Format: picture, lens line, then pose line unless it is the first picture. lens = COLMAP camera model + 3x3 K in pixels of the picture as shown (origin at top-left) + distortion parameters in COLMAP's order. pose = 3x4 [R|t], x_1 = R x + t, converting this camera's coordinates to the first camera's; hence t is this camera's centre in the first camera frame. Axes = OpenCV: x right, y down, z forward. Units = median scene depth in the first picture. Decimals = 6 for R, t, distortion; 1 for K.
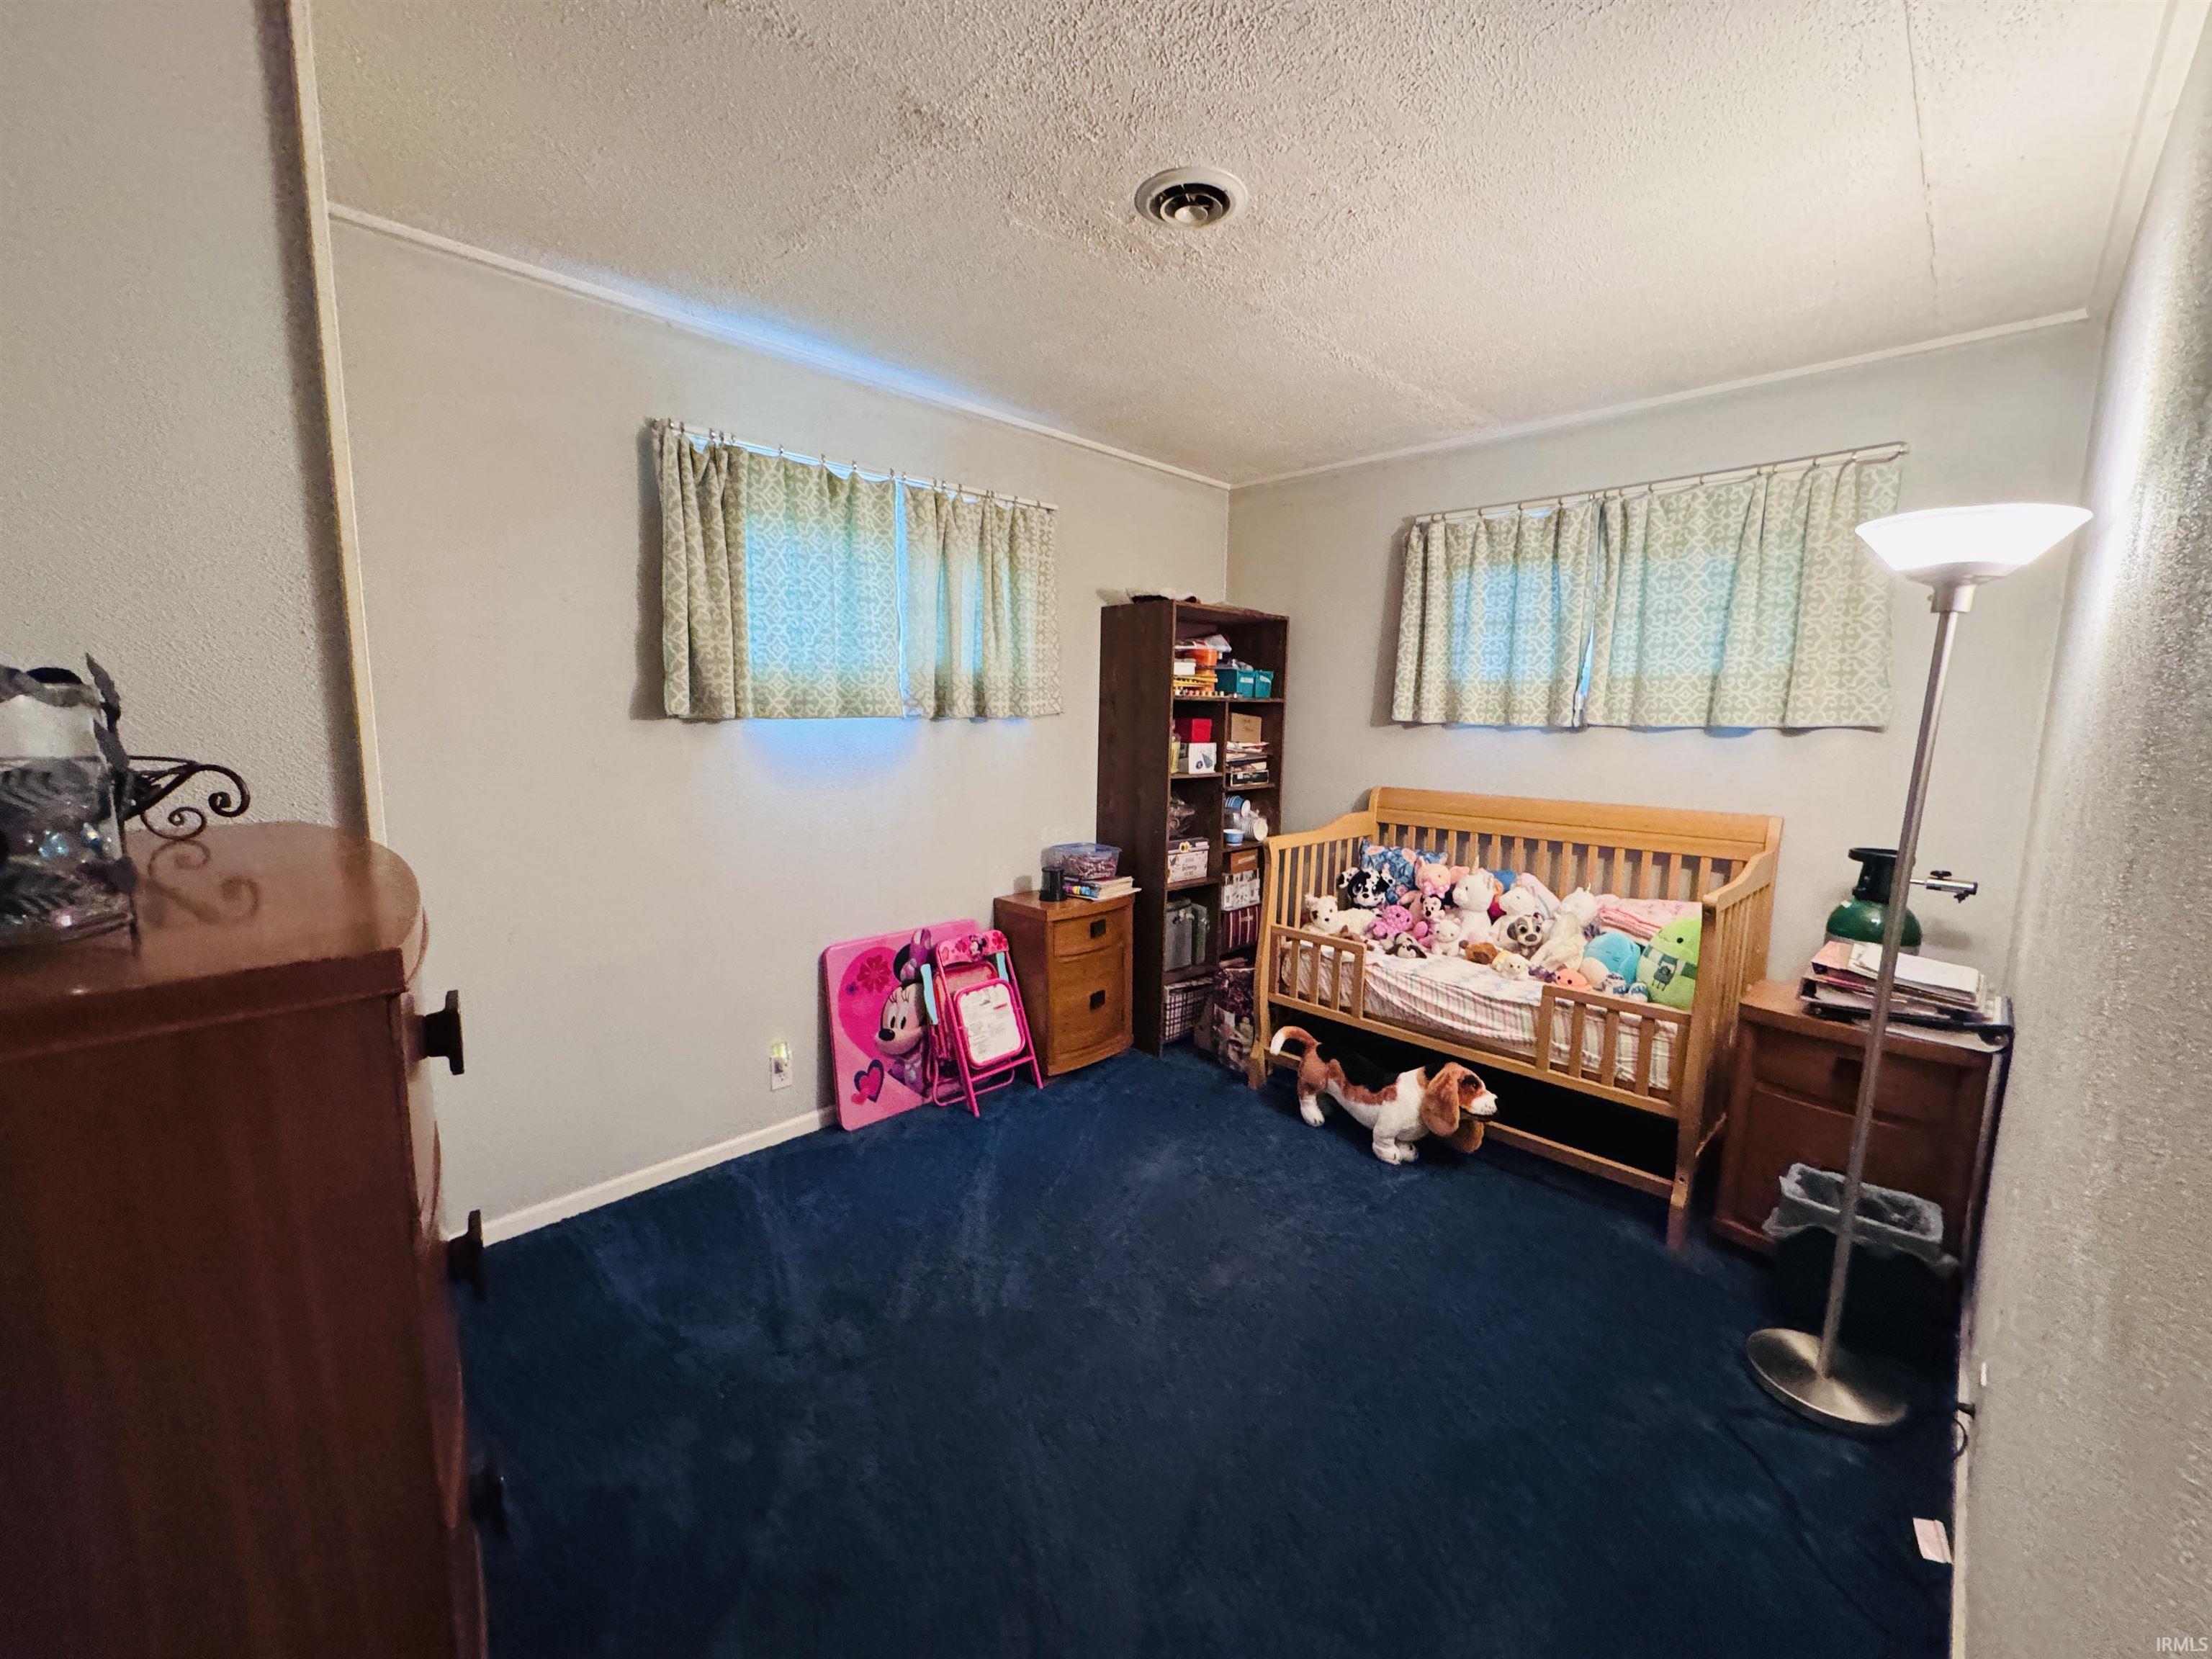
lens RADIAL K [[884.8, 0, 1104.7], [0, 884.8, 834.0], [0, 0, 1]] dist [-0.005396, 0.000220]
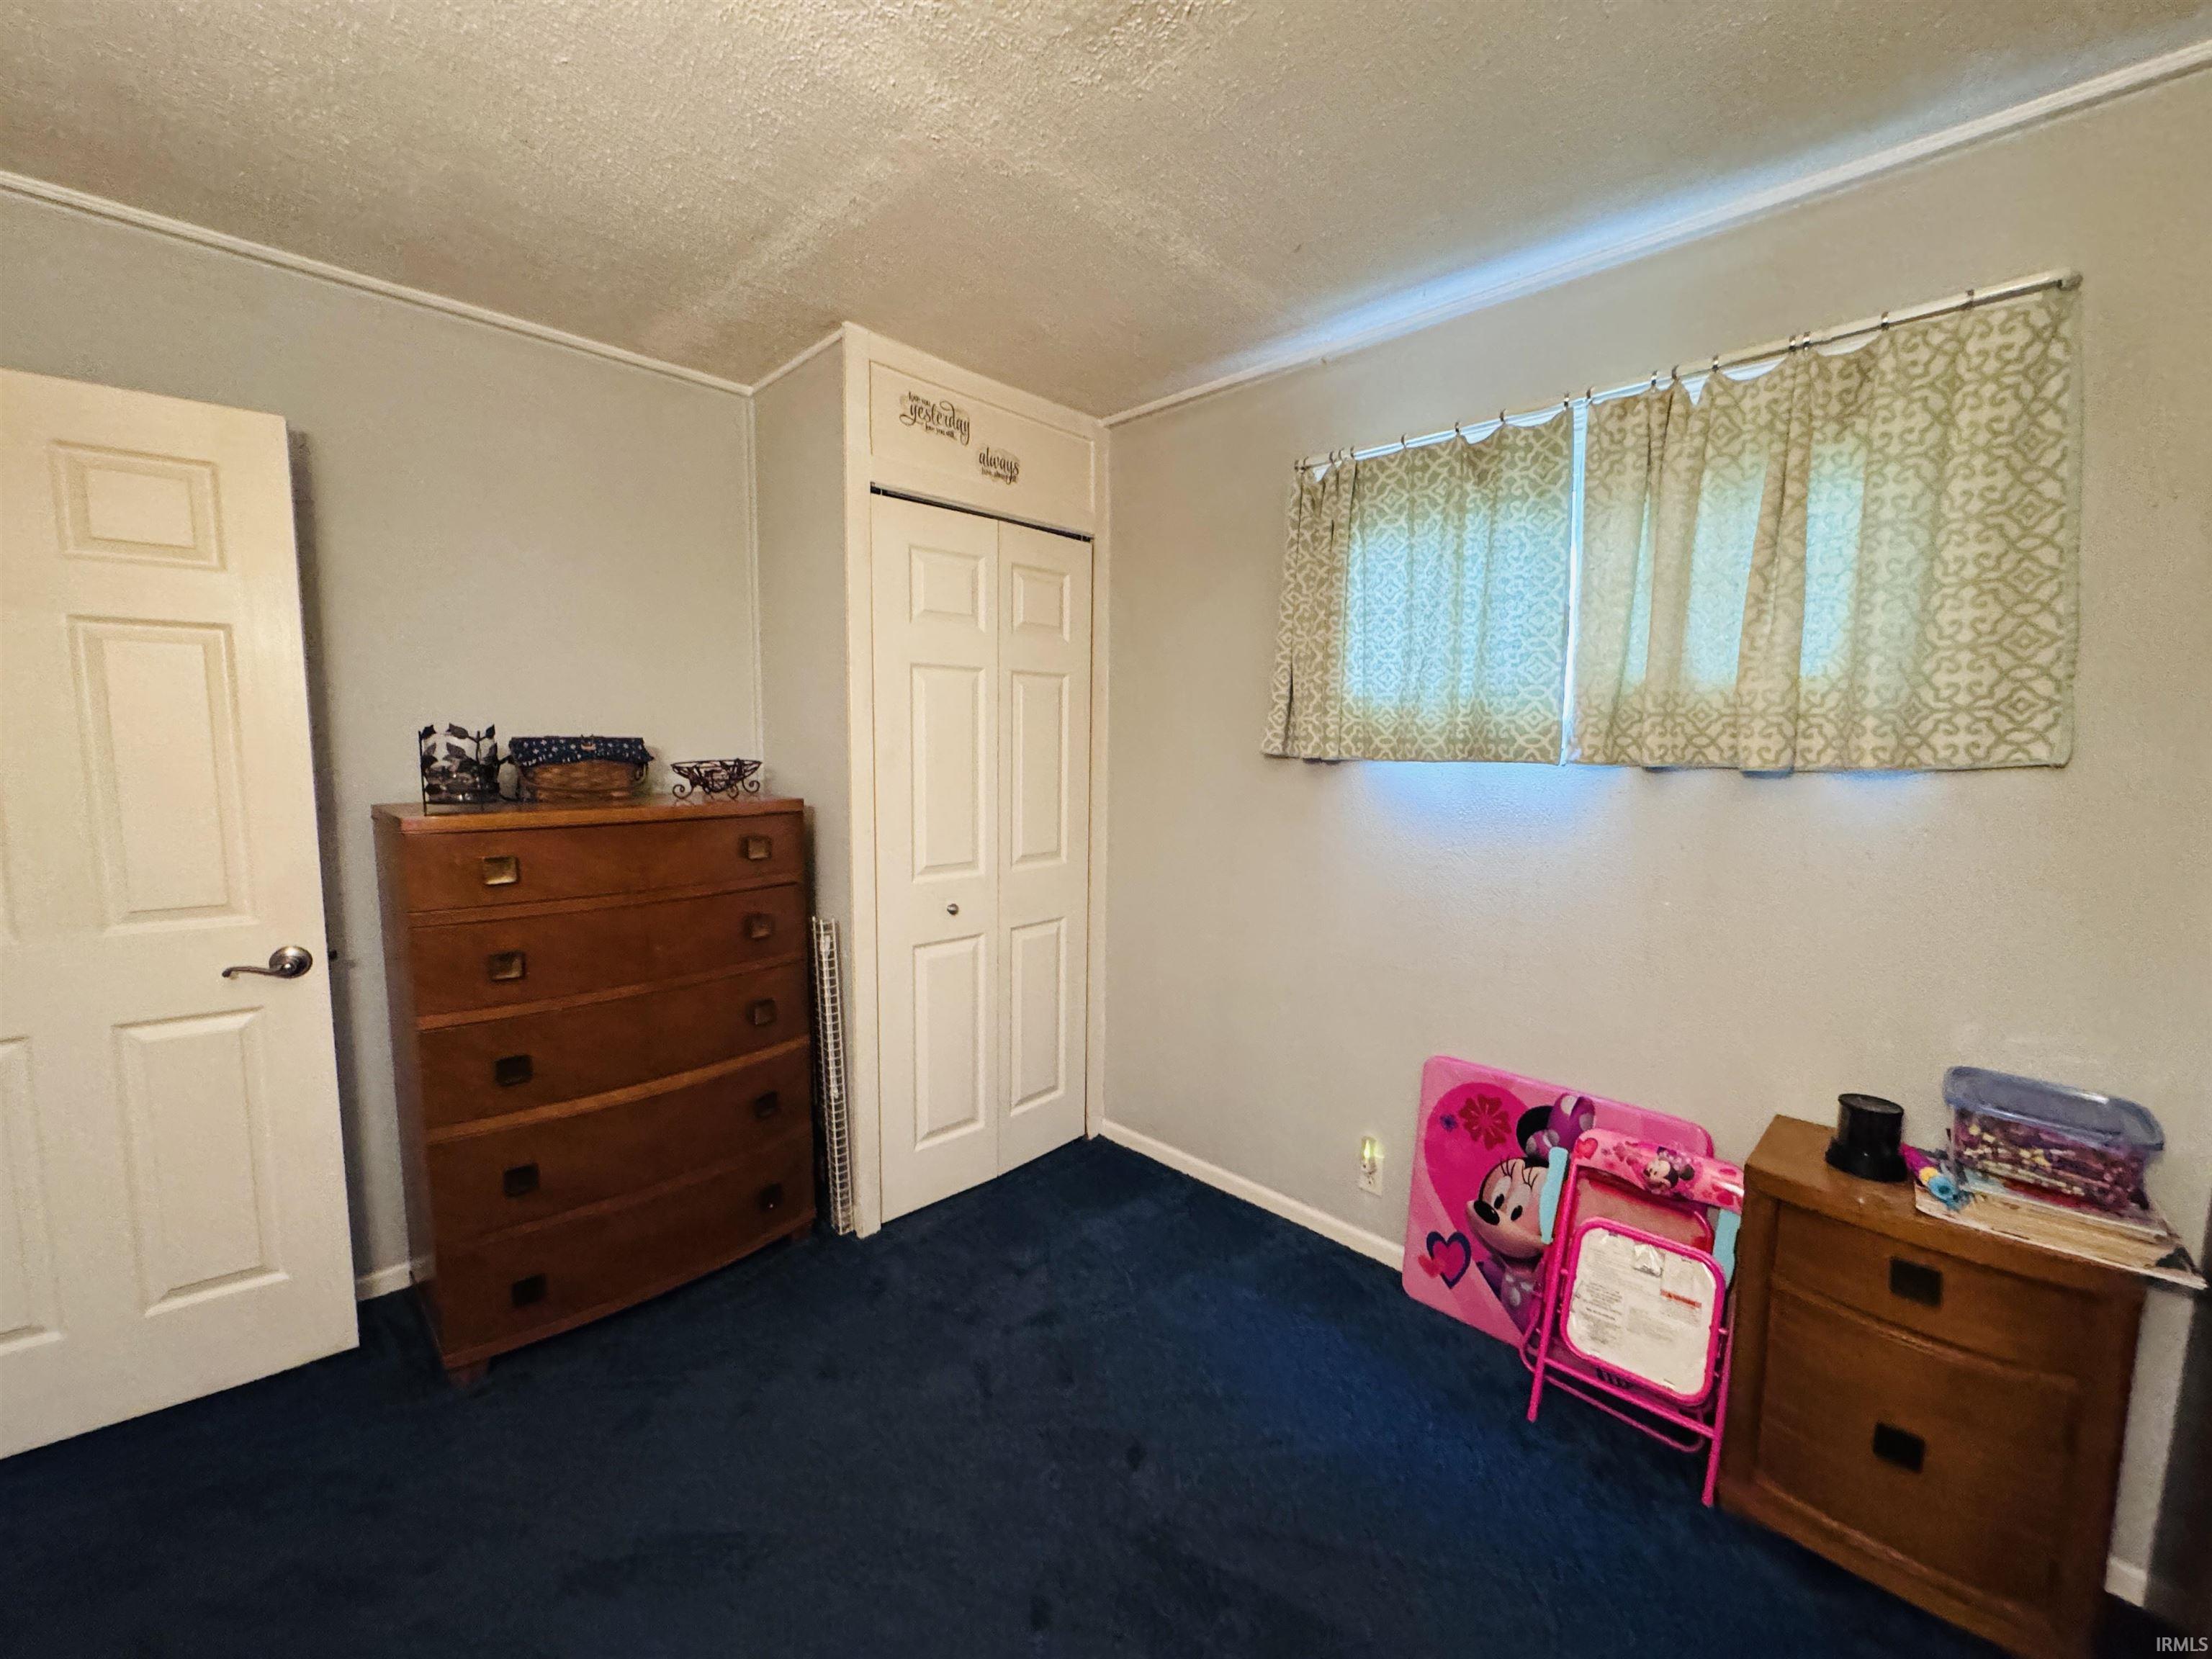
lens RADIAL K [[884.8, 0, 1104.6], [0, 884.8, 830.3], [0, 0, 1]] dist [-0.005396, 0.000220]
pose [[-0.003320, 0.094073, -0.995560, 0.421079], [-0.148384, 0.984498, 0.093522, -0.091373], [0.988924, 0.148036, 0.010690, 0.644435]]
